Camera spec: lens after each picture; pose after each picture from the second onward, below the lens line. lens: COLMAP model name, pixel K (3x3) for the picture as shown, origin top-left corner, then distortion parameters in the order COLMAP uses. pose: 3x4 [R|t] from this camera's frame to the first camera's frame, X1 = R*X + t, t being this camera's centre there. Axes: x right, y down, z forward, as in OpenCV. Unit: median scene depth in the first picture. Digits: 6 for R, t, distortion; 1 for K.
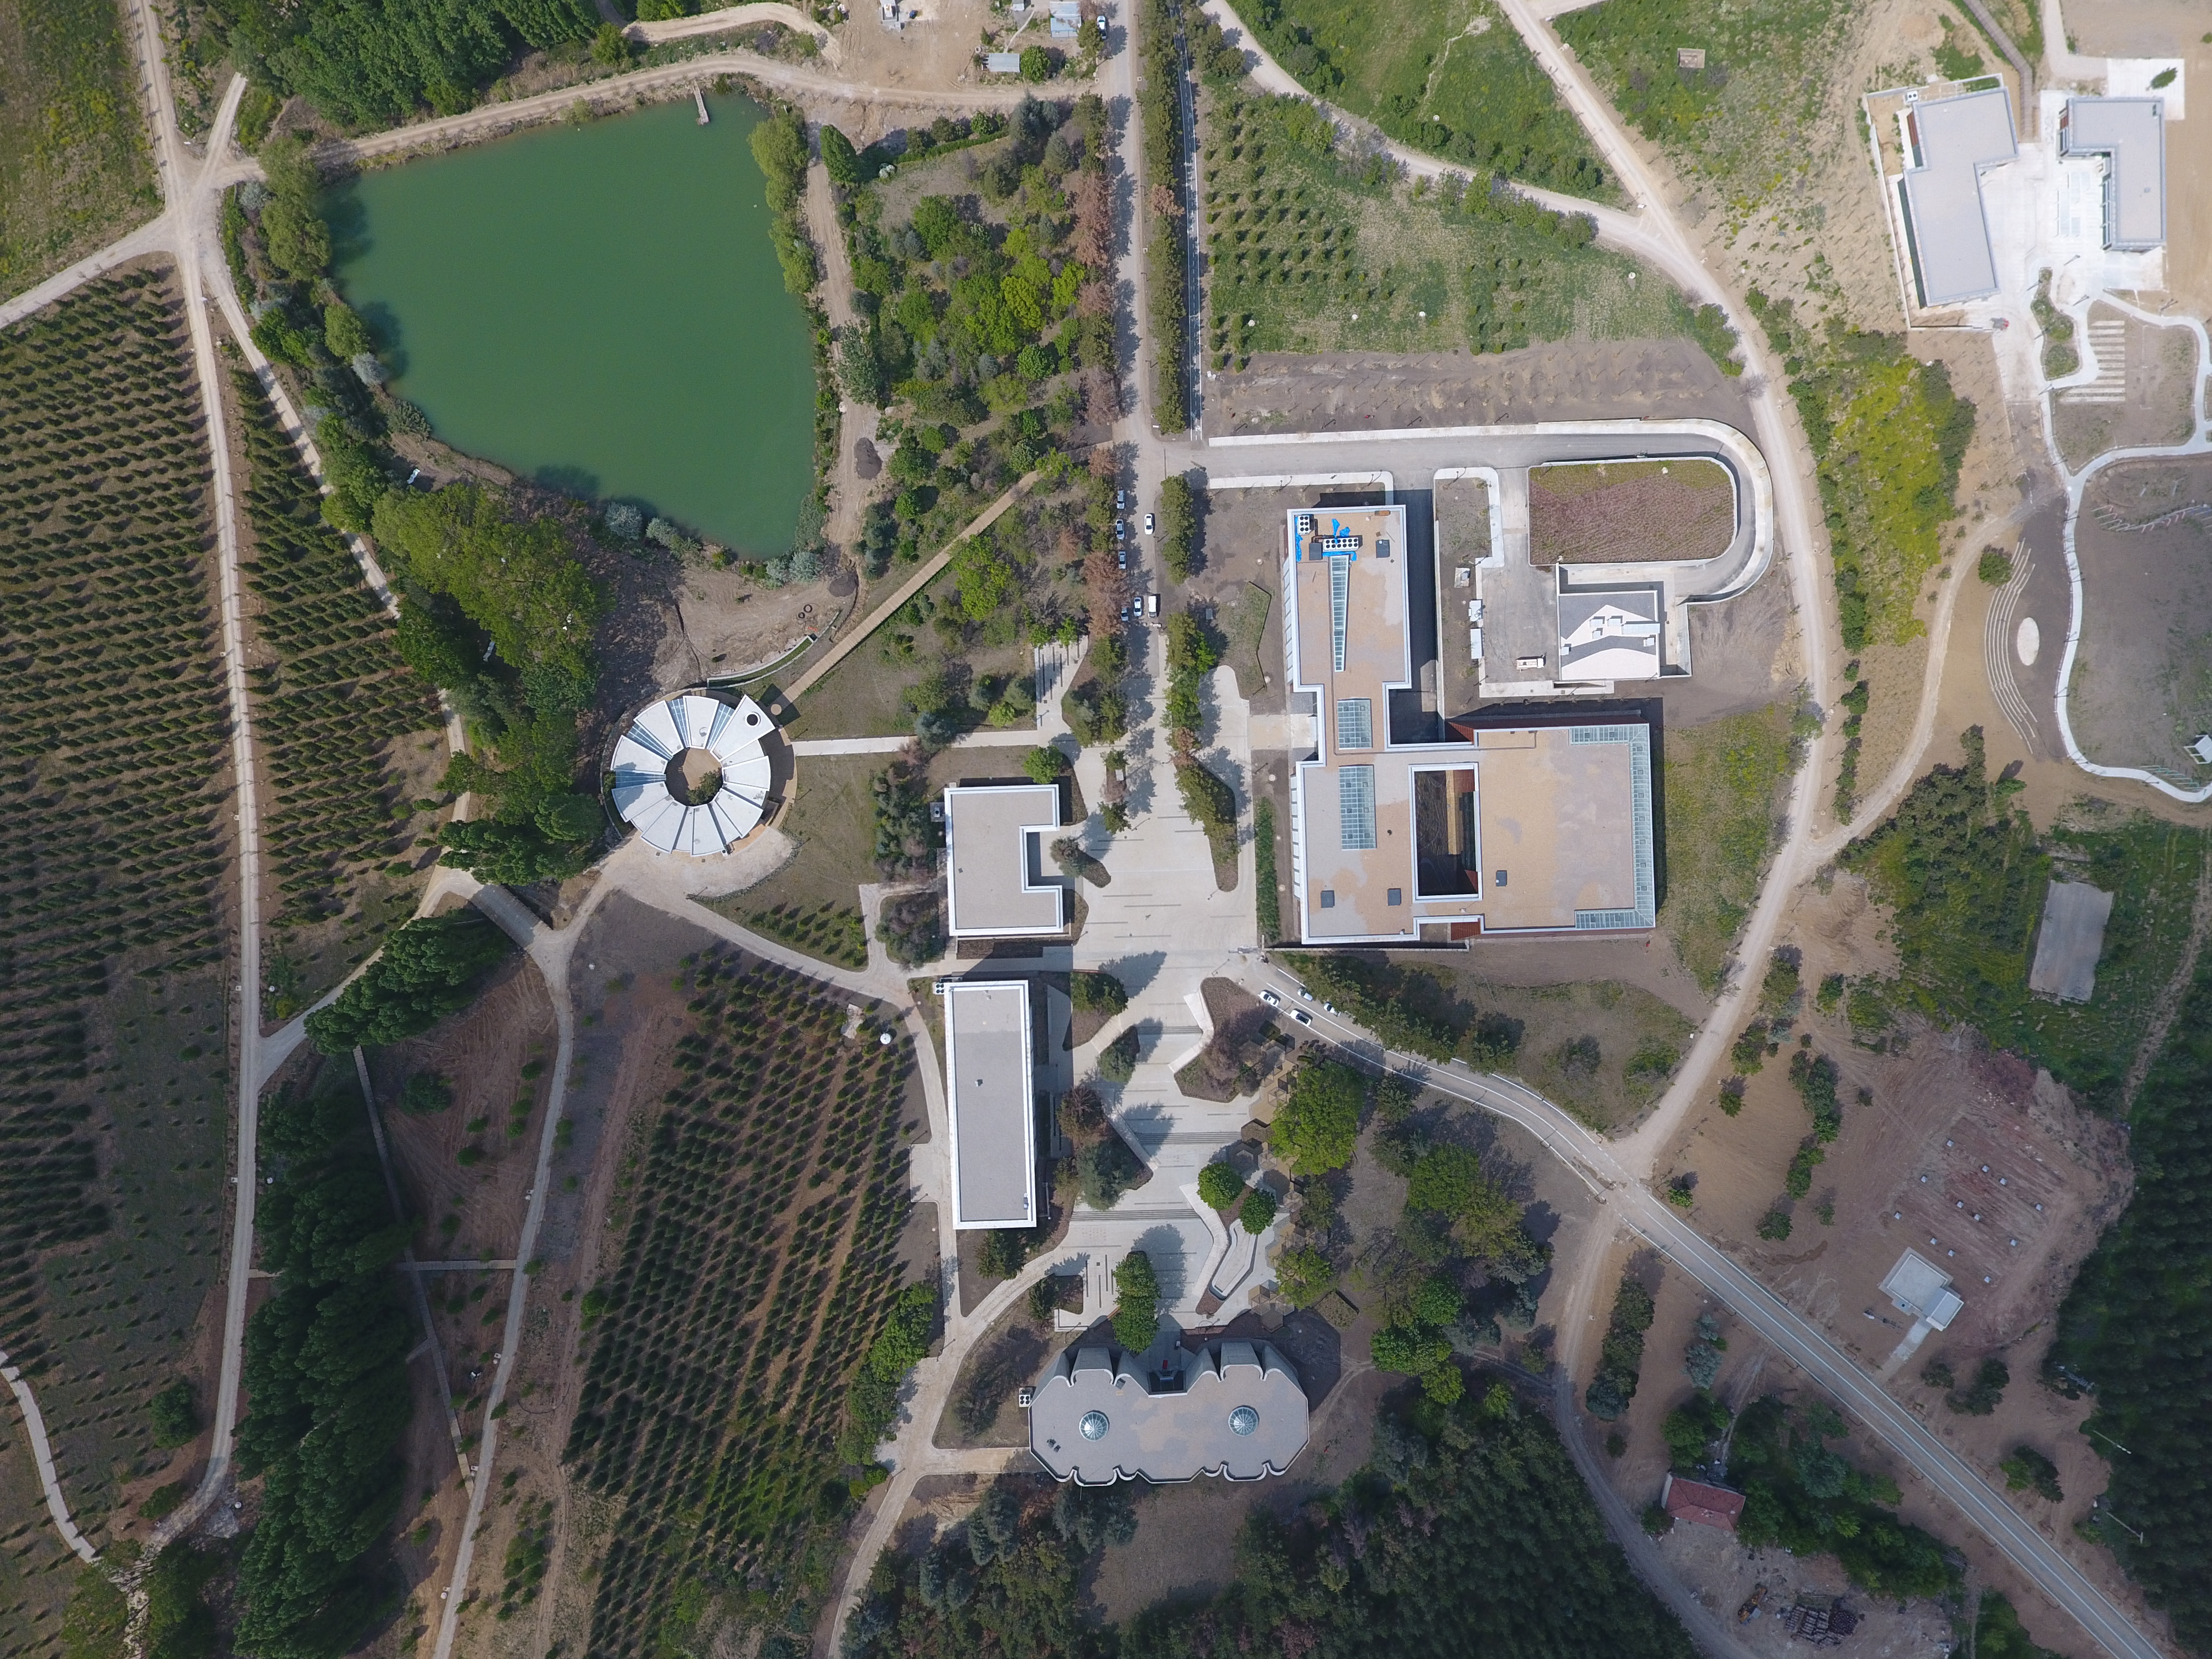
lens RADIAL K [[1288.8, 0, 1123.5], [0, 1288.8, 832.3], [0, 0, 1]] dist [-0.002938, 0.000114]
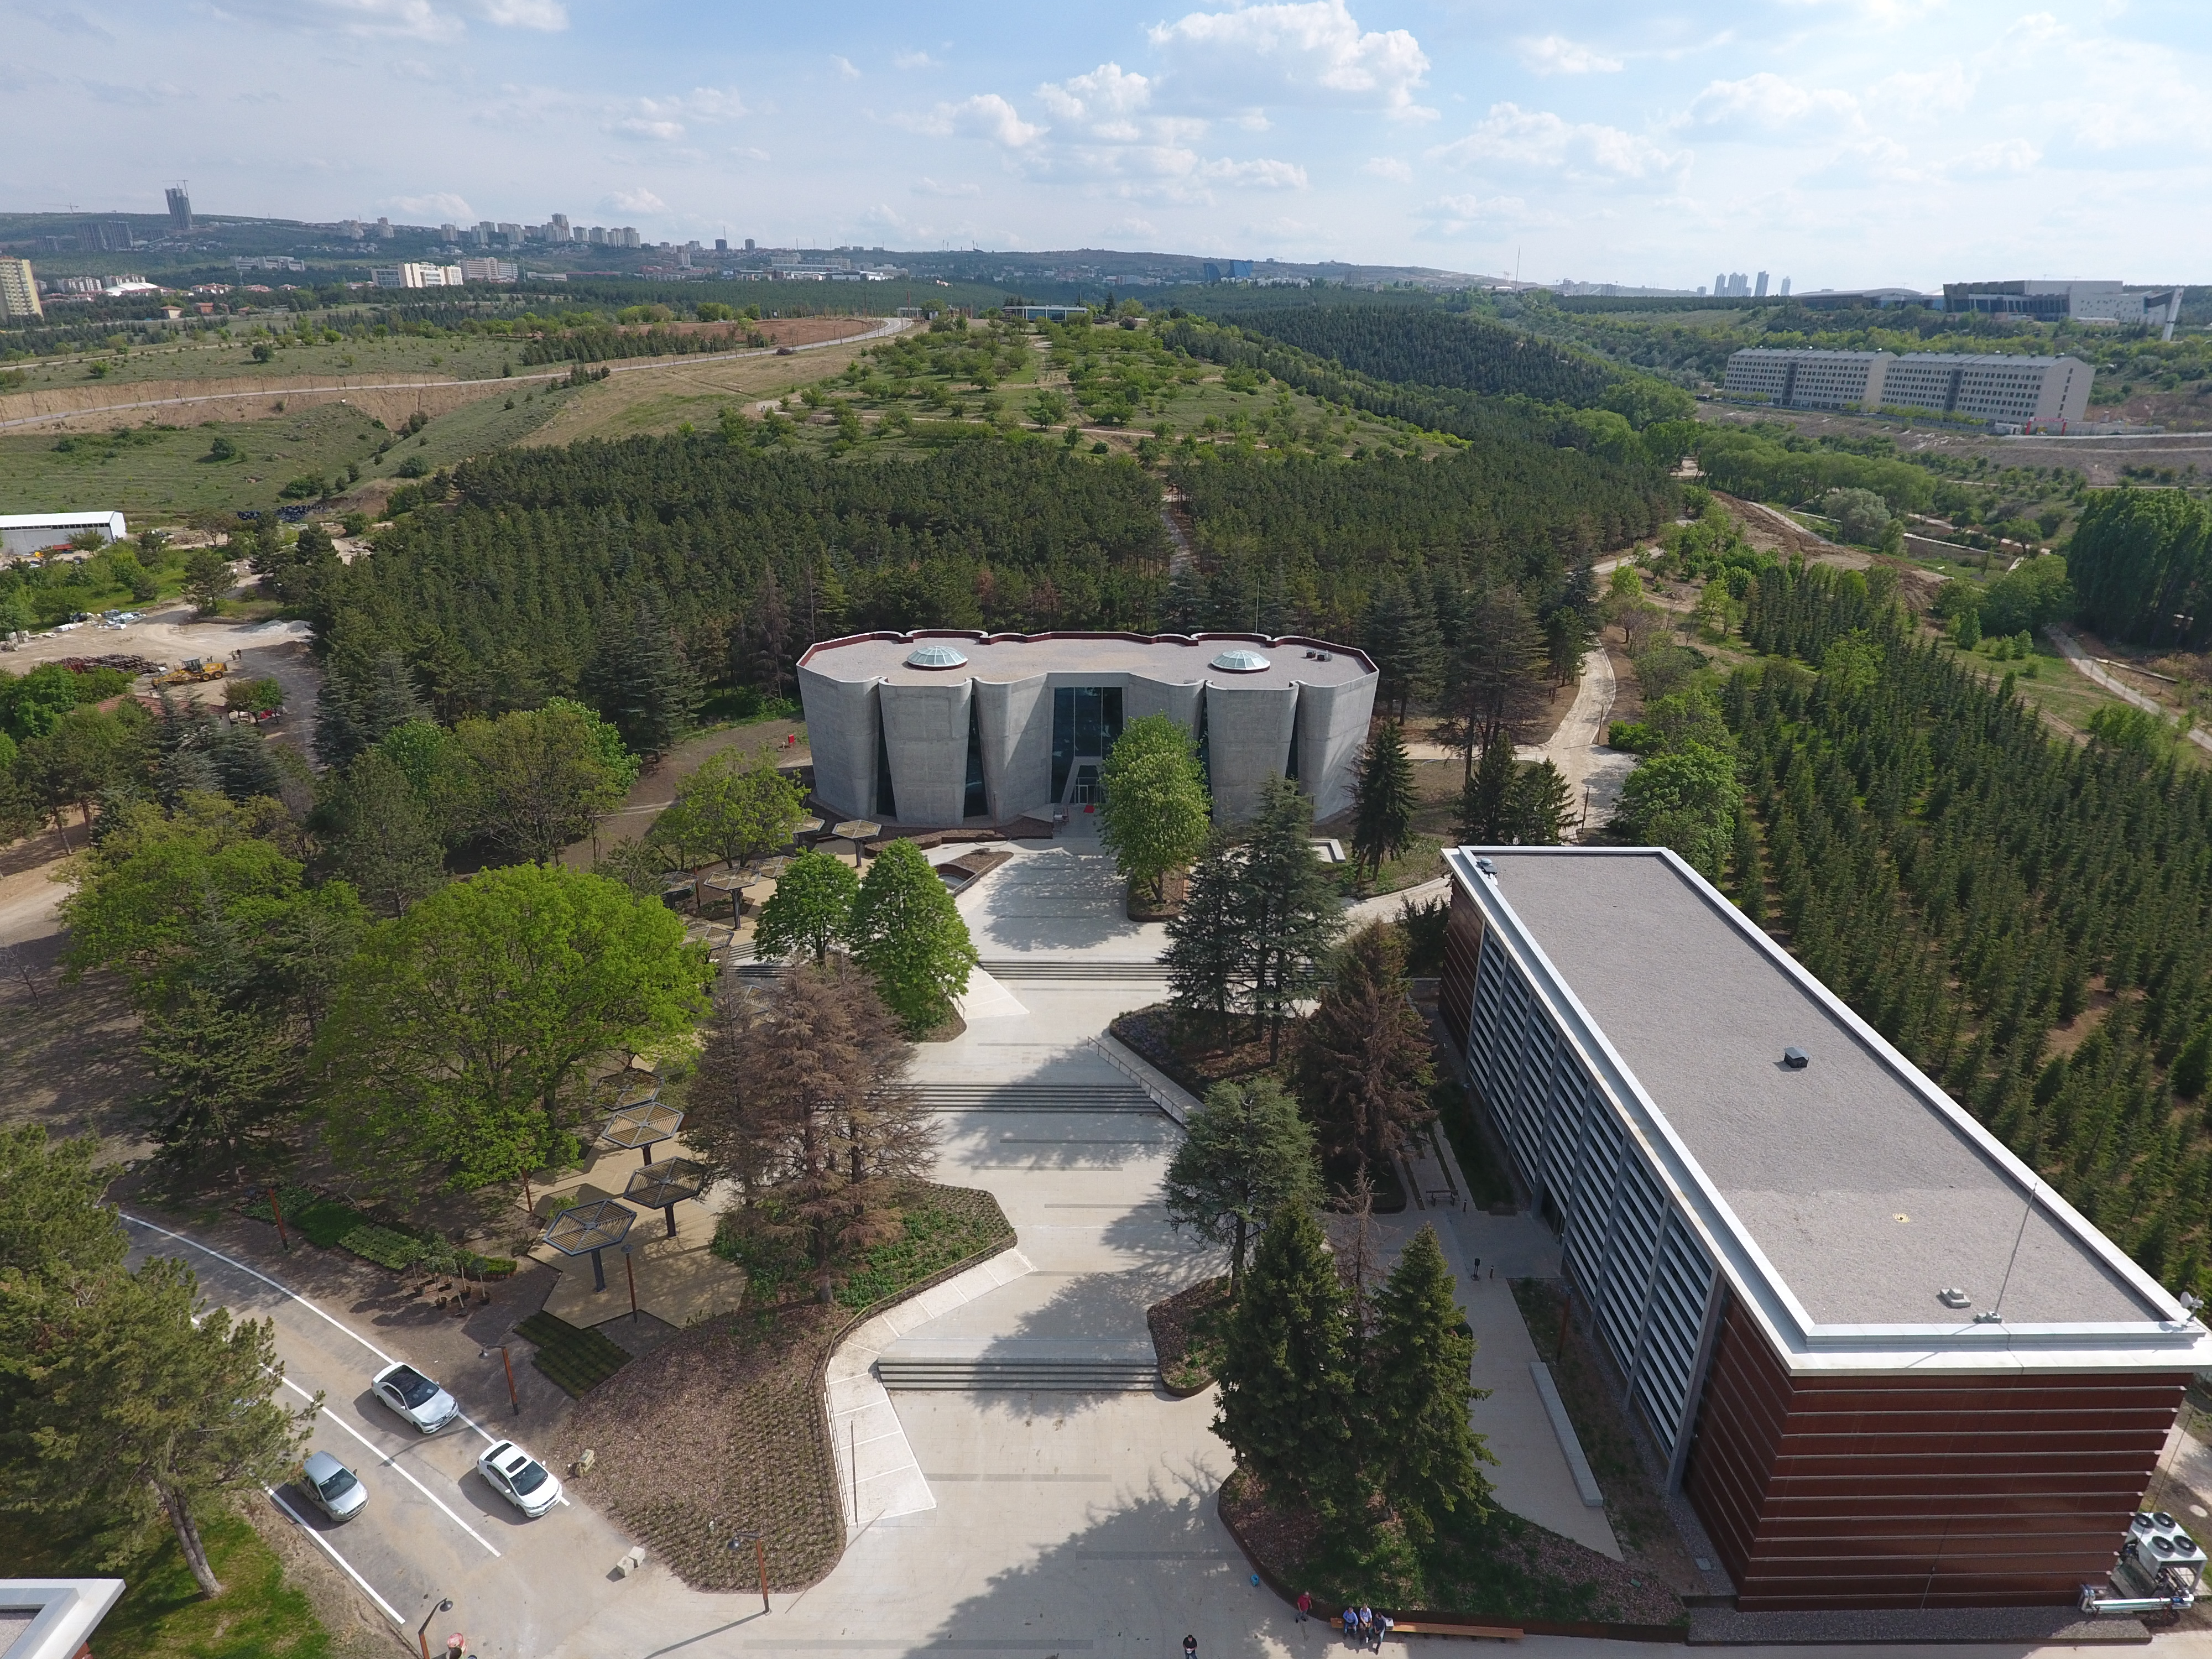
lens RADIAL K [[1288.8, 0, 1123.5], [0, 1288.8, 832.3], [0, 0, 1]] dist [-0.002938, 0.000114]
pose [[-0.999829, -0.018416, 0.001897, 0.018981], [0.008558, -0.368926, 0.929420, -0.023149], [-0.016416, 0.929276, 0.369020, 0.847774]]
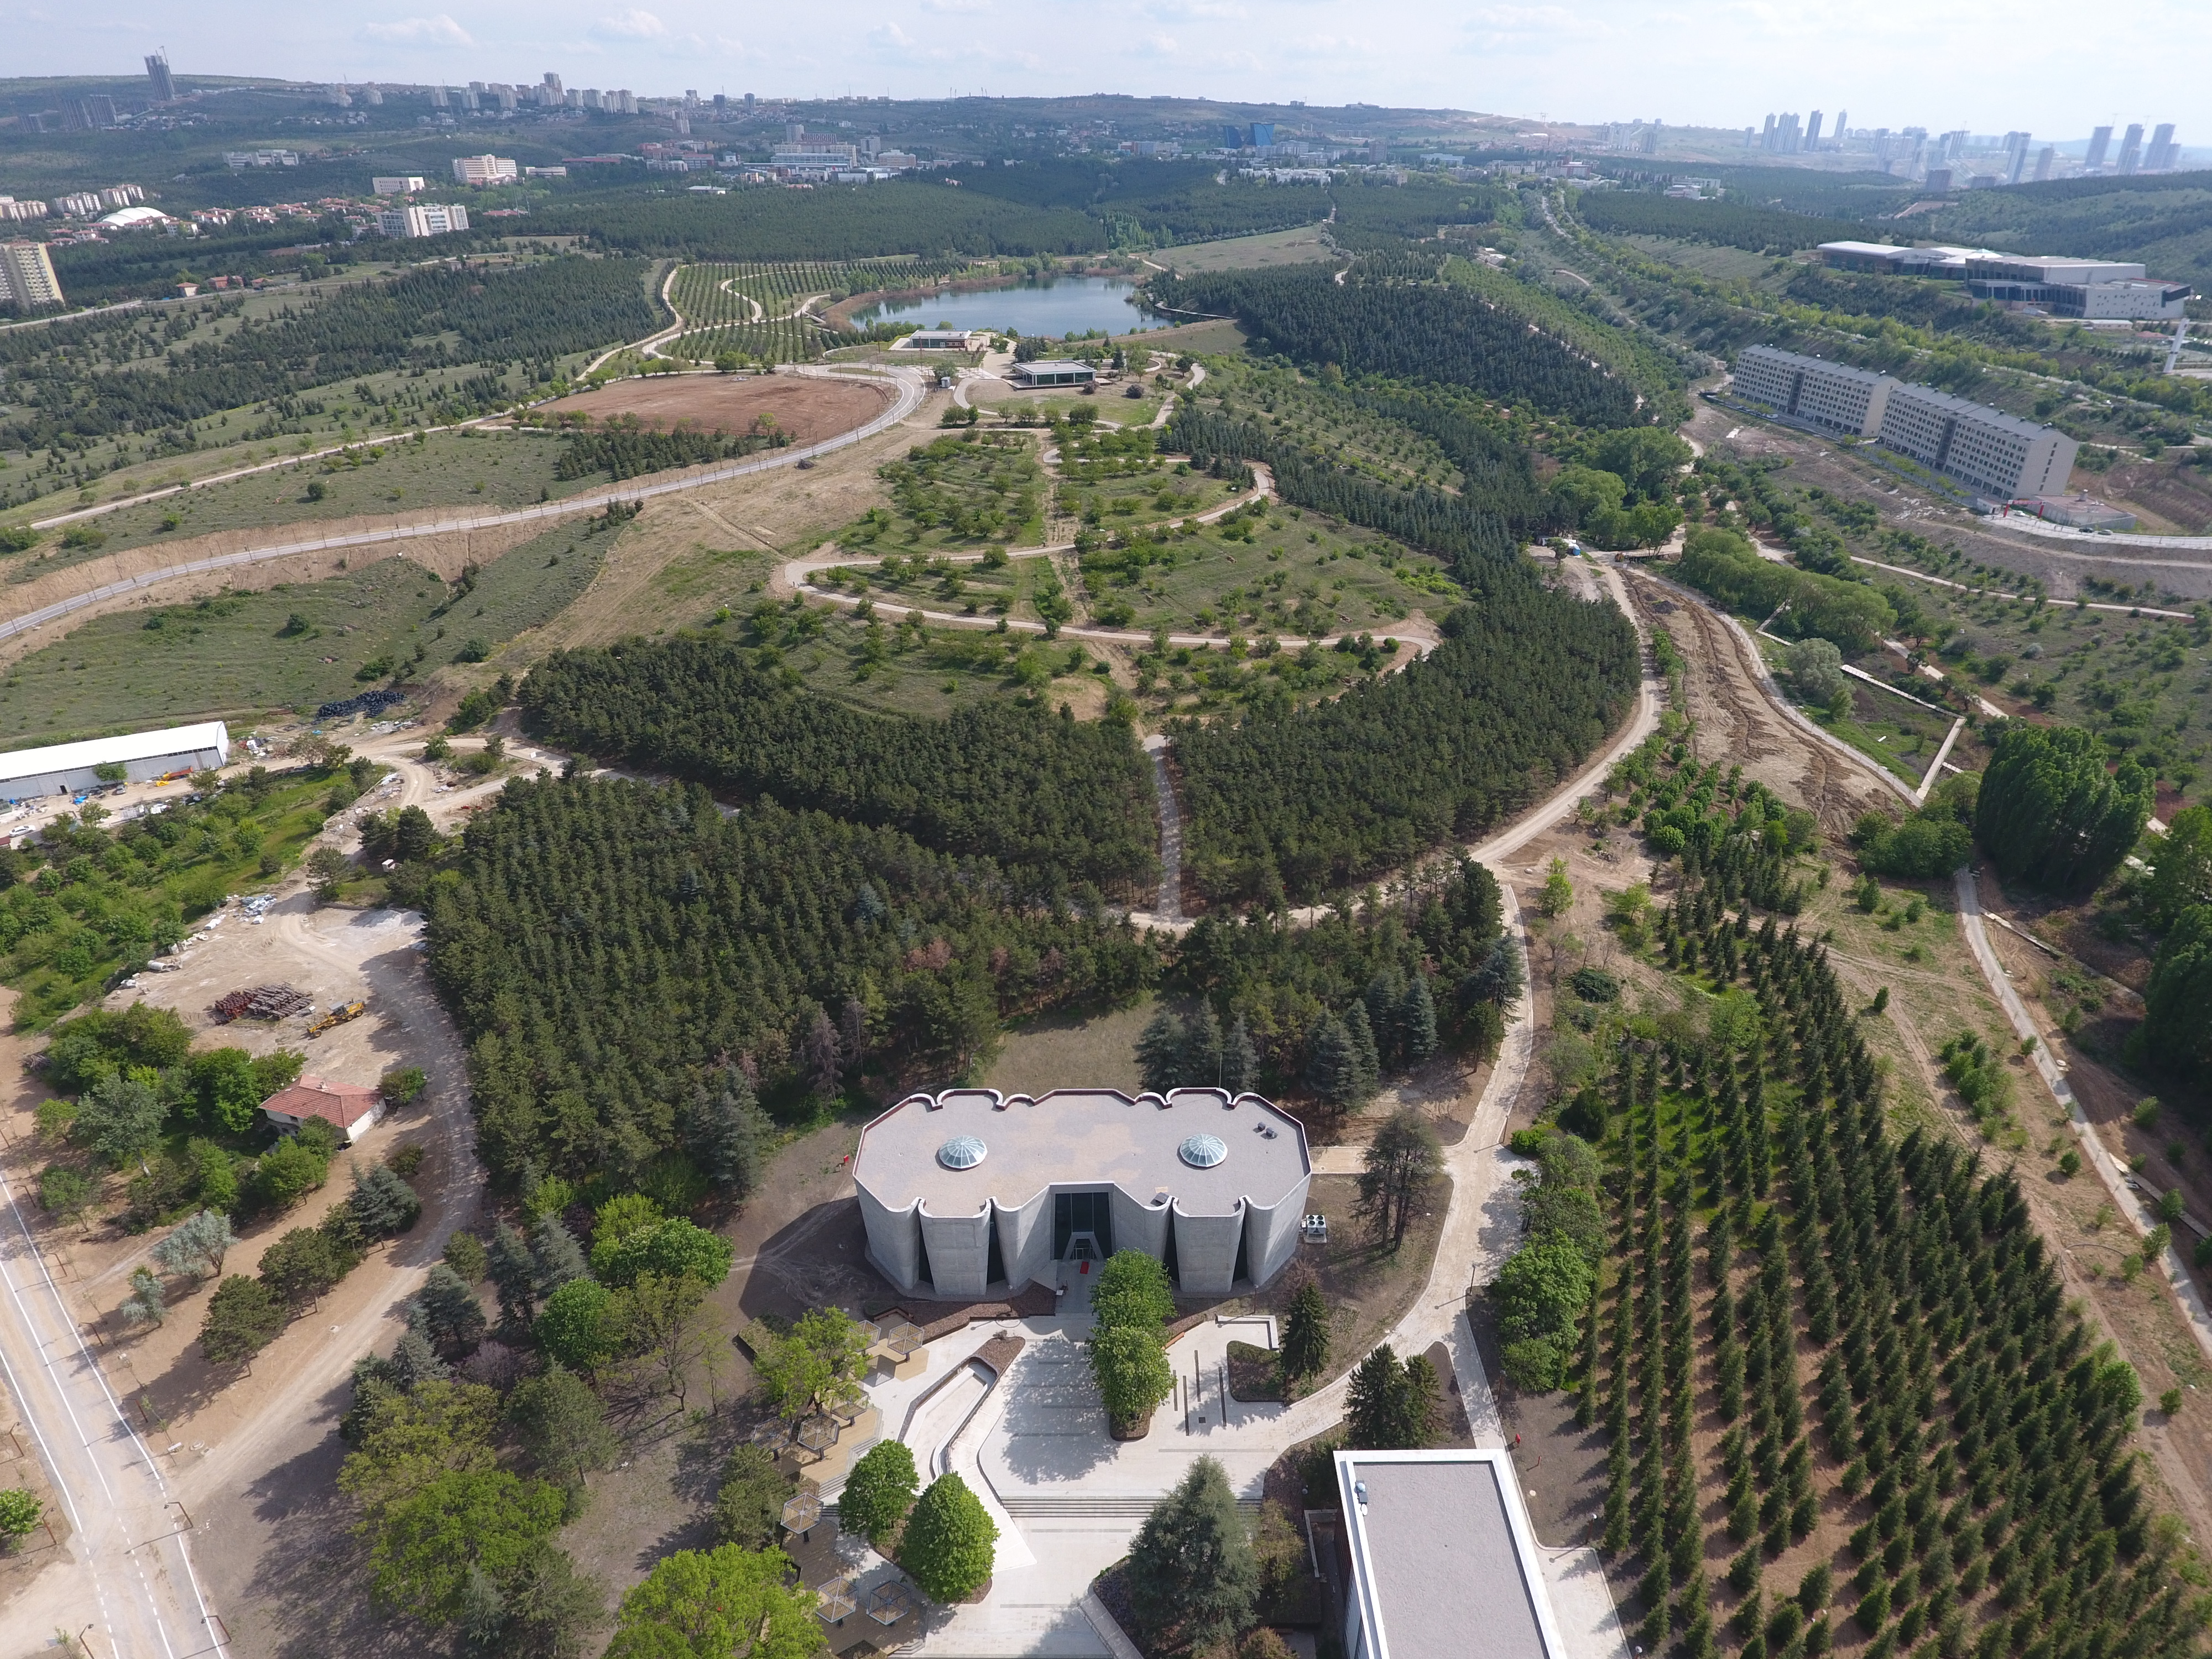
lens RADIAL K [[1288.8, 0, 1123.5], [0, 1288.8, 832.3], [0, 0, 1]] dist [-0.002938, 0.000114]
pose [[-0.999781, -0.009619, 0.018588, 0.004548], [0.020928, -0.465492, 0.884805, -0.018357], [0.000142, 0.885000, 0.465591, 0.545117]]
